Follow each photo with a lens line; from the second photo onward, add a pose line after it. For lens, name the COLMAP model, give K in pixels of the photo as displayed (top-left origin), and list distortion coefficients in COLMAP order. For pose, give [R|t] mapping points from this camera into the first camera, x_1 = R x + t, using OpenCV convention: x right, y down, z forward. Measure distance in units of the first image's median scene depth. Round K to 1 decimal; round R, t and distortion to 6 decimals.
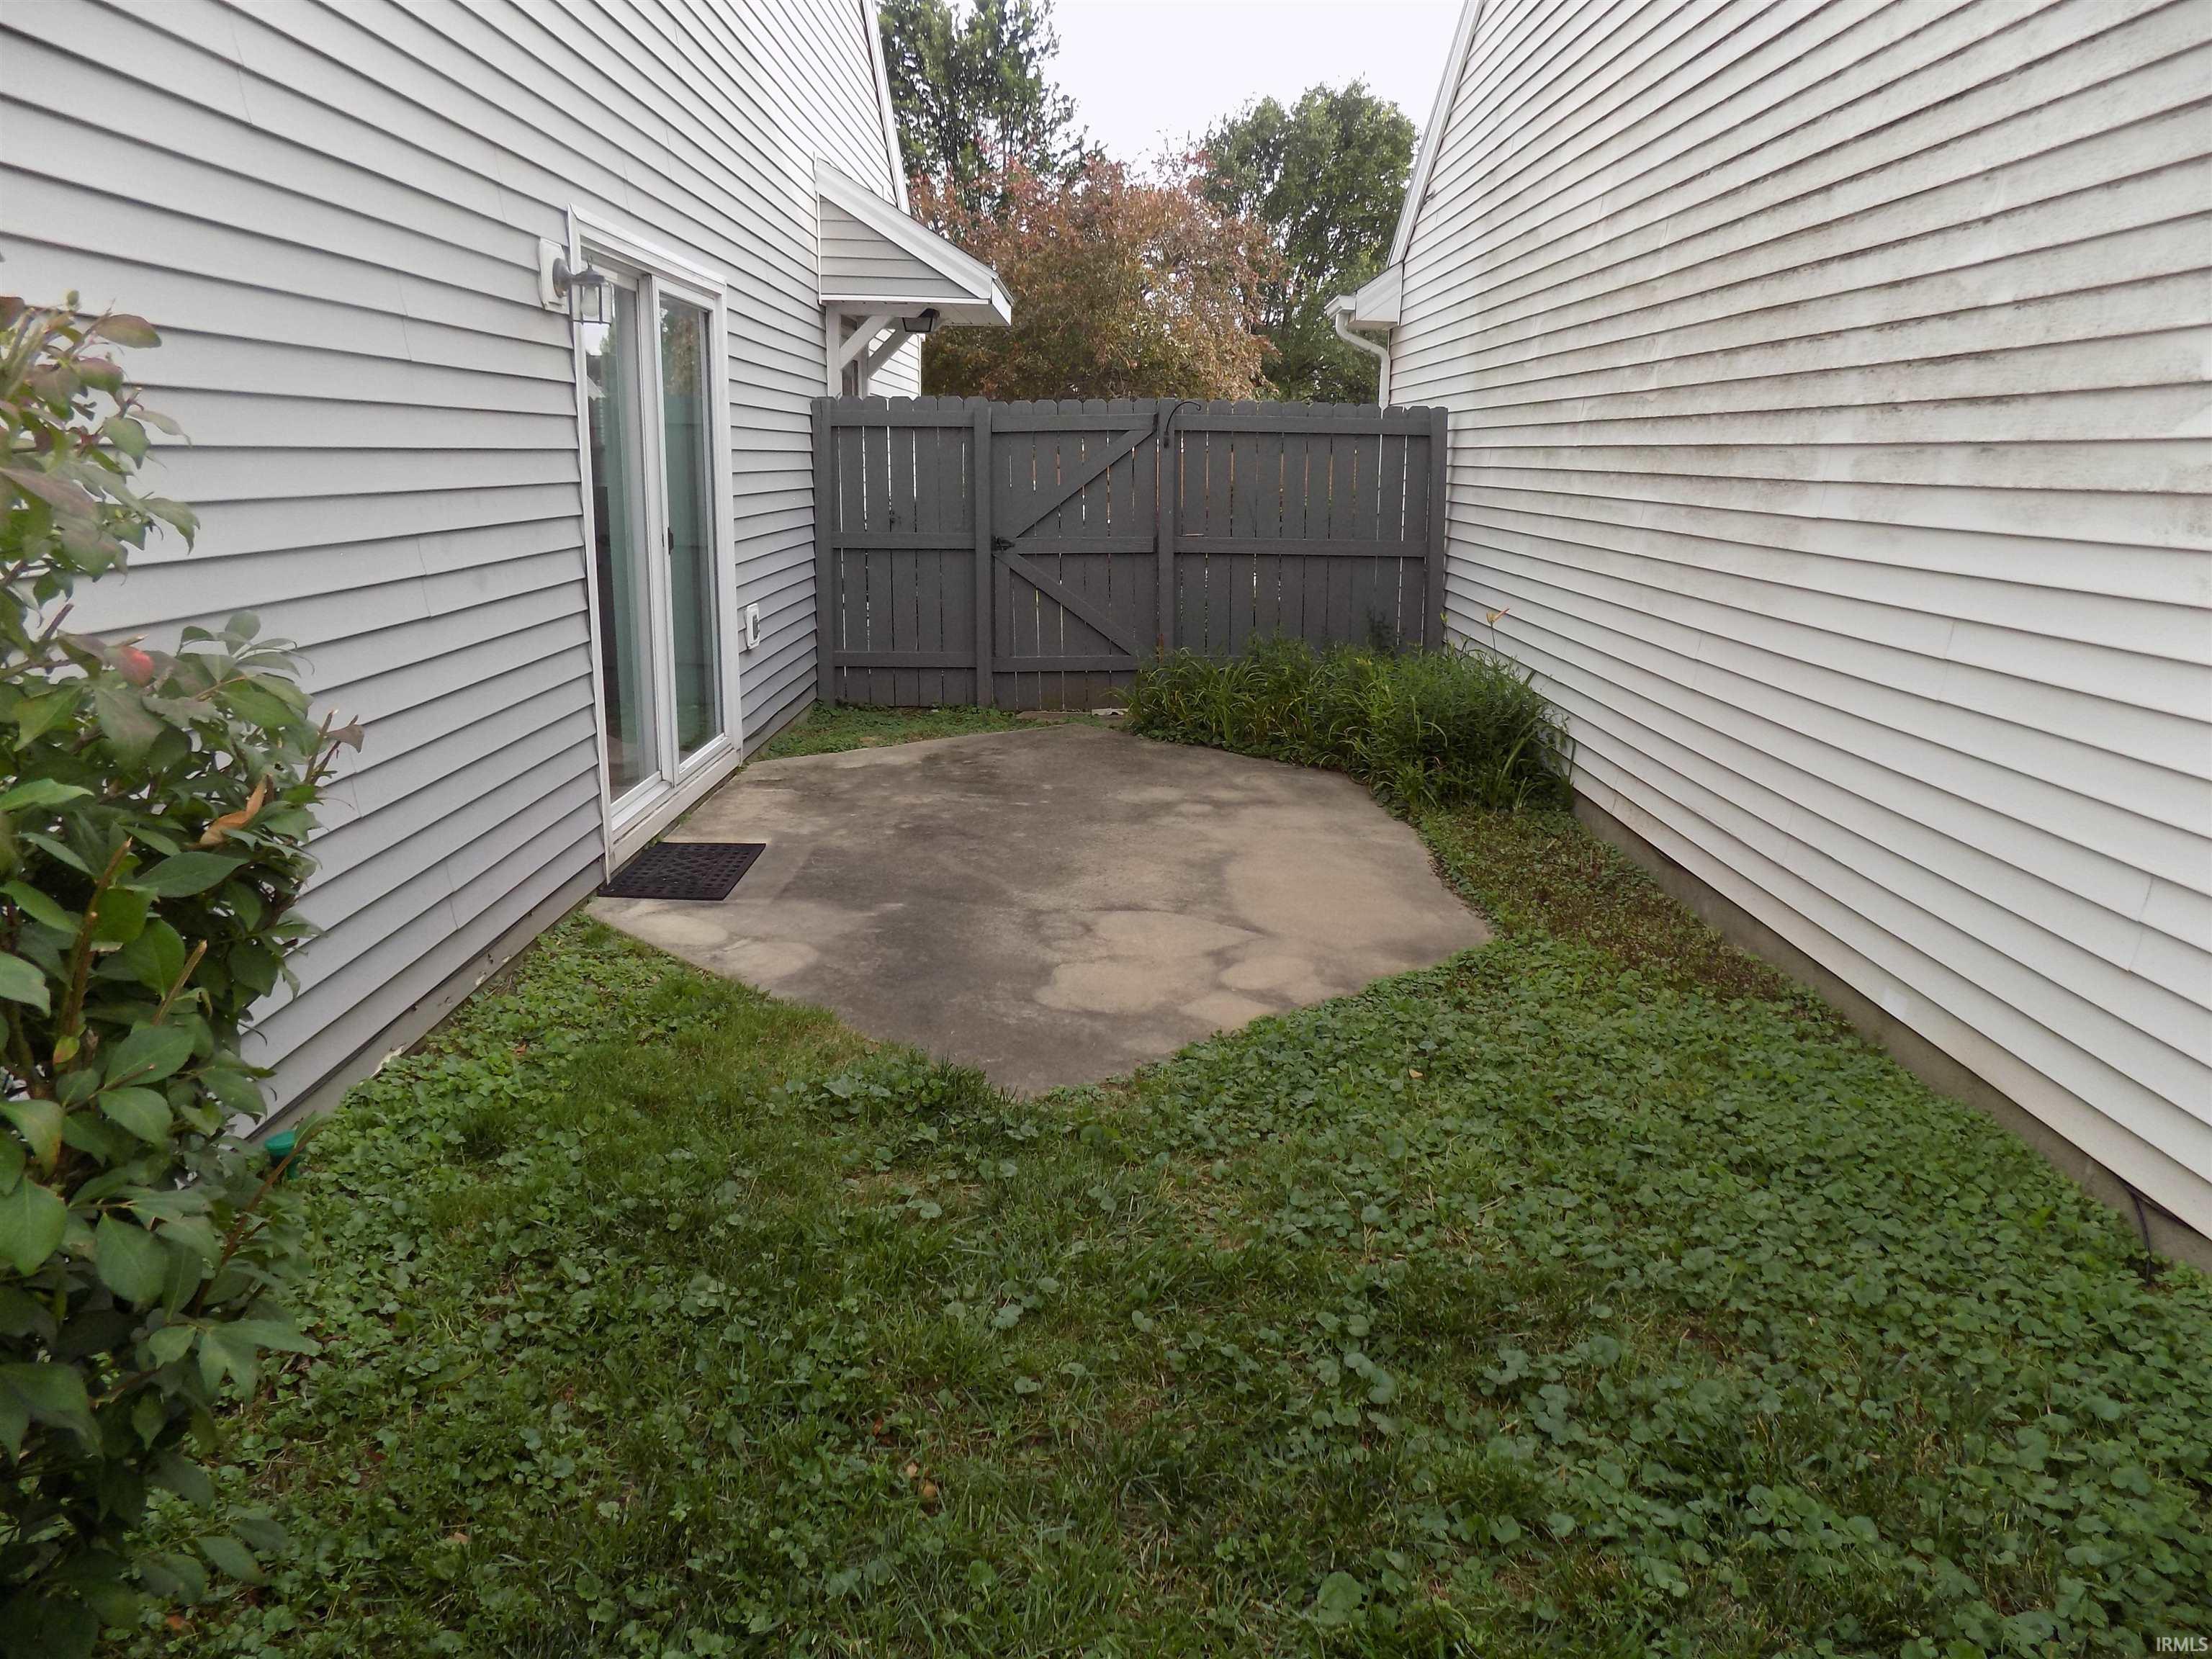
lens RADIAL K [[1489.8, 0, 1099.8], [0, 1489.8, 835.4], [0, 0, 1]] dist [-0.040116, 0.035666]
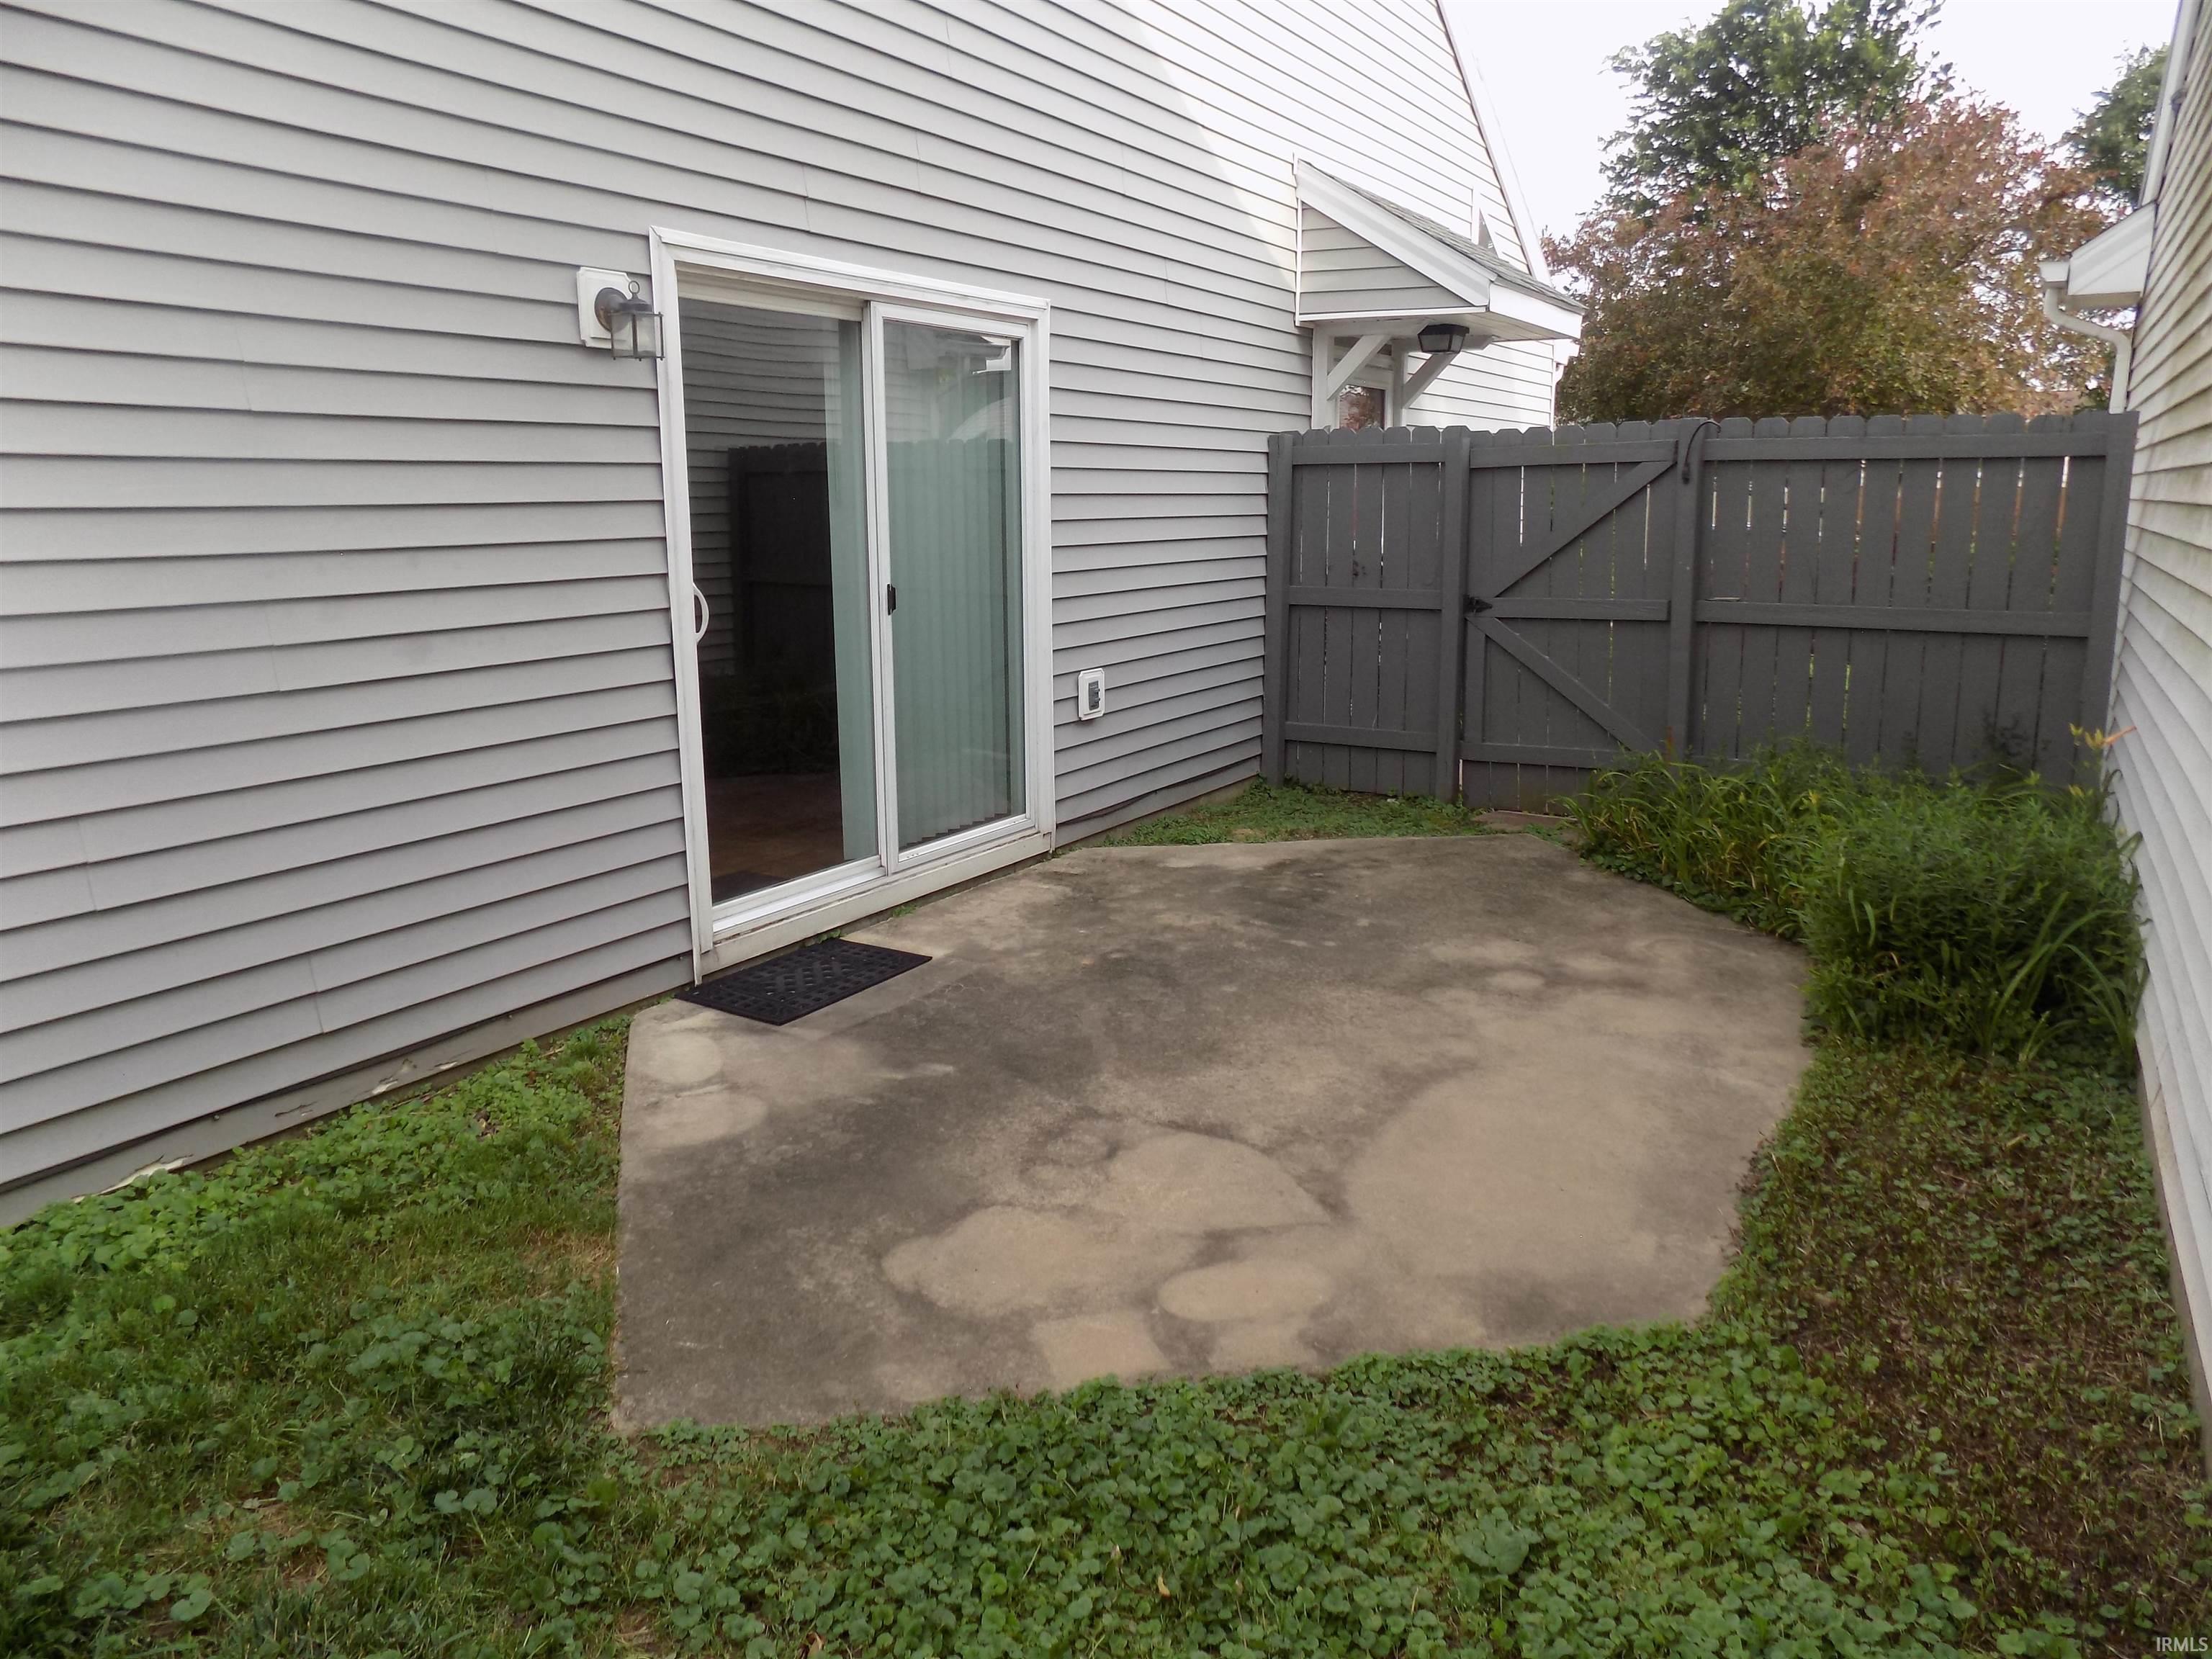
lens RADIAL K [[1489.8, 0, 1114.0], [0, 1489.8, 826.2], [0, 0, 1]] dist [-0.040116, 0.035666]
pose [[0.851365, 0.097554, -0.515423, 0.219061], [-0.113661, 0.993520, 0.000299, -0.059722], [0.512112, 0.058329, 0.856936, 0.236529]]
